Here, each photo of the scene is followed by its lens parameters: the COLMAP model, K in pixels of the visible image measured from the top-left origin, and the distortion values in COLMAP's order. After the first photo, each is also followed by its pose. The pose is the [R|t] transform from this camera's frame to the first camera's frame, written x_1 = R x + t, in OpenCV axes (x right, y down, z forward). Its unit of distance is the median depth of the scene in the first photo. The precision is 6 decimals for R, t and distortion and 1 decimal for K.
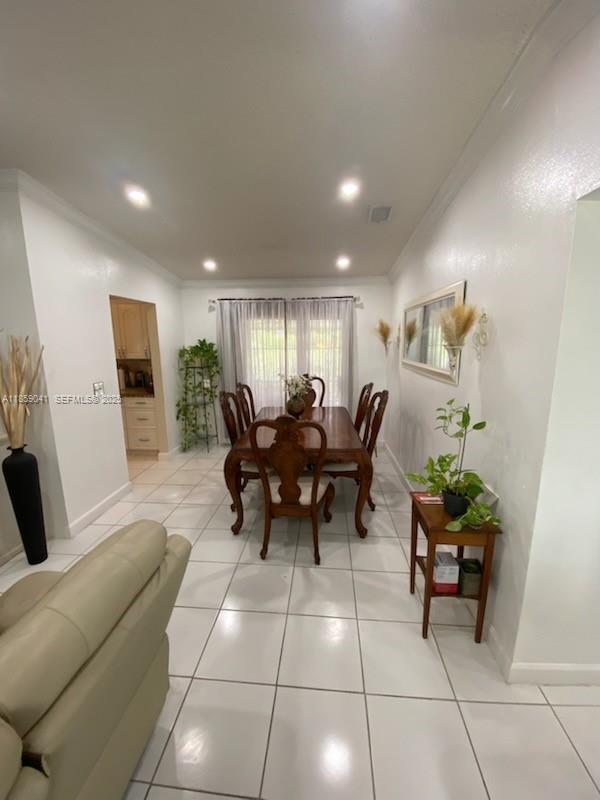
lens RADIAL K [[322.9, 0, 297.2], [0, 322.9, 398.2], [0, 0, 1]] dist [0.026480, -0.023554]
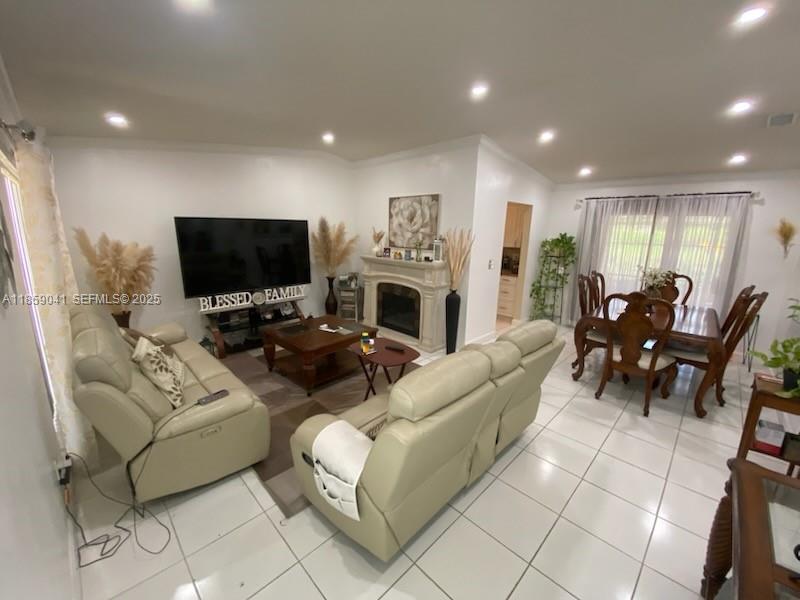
lens RADIAL K [[322.9, 0, 398.5], [0, 322.9, 301.8], [0, 0, 1]] dist [0.026480, -0.023554]
pose [[0.770313, 0.160043, -0.617255, 0.022558], [-0.140305, 0.986809, 0.080766, 0.077385], [0.622039, 0.024389, 0.782606, -0.426114]]
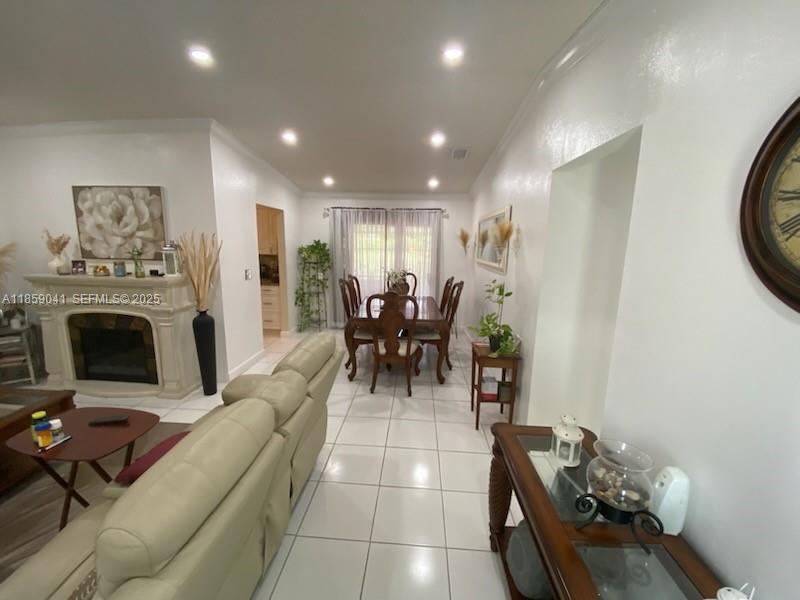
lens RADIAL K [[322.9, 0, 398.5], [0, 322.9, 301.8], [0, 0, 1]] dist [0.026480, -0.023554]
pose [[0.999204, 0.021858, 0.033370, -0.032690], [-0.021801, 0.999760, -0.002084, 0.066728], [-0.033407, 0.001355, 0.999441, -0.321045]]
